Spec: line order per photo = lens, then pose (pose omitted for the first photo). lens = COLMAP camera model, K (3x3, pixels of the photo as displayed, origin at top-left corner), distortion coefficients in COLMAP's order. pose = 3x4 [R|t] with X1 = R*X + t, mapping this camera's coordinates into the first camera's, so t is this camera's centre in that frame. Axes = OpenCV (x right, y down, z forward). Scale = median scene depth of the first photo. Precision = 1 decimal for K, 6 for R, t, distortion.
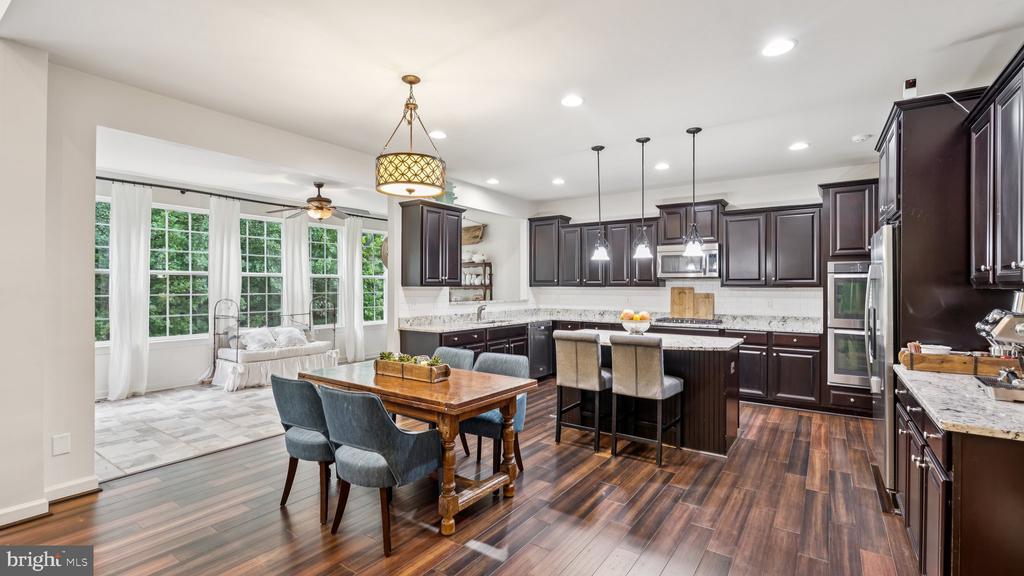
lens RADIAL K [[460.8, 0, 512.8], [0, 460.8, 285.0], [0, 0, 1]] dist [-0.005331, -0.000193]
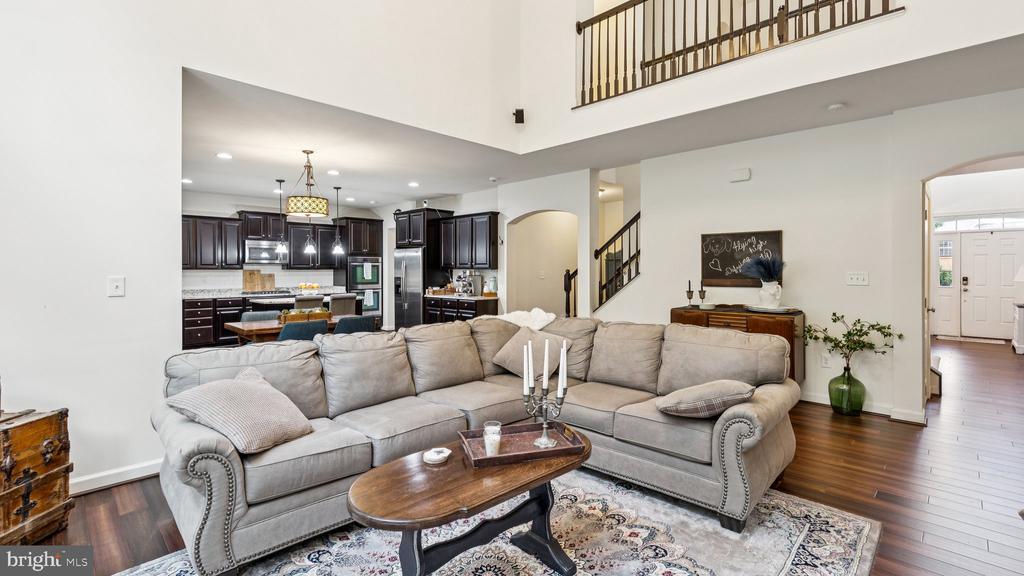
lens RADIAL K [[460.8, 0, 515.7], [0, 460.8, 271.1], [0, 0, 1]] dist [-0.005331, -0.000193]
pose [[0.170720, -0.008089, 0.985286, -1.083725], [0.000104, 0.999966, 0.008191, -0.004020], [-0.985319, -0.001296, 0.170716, -0.053796]]
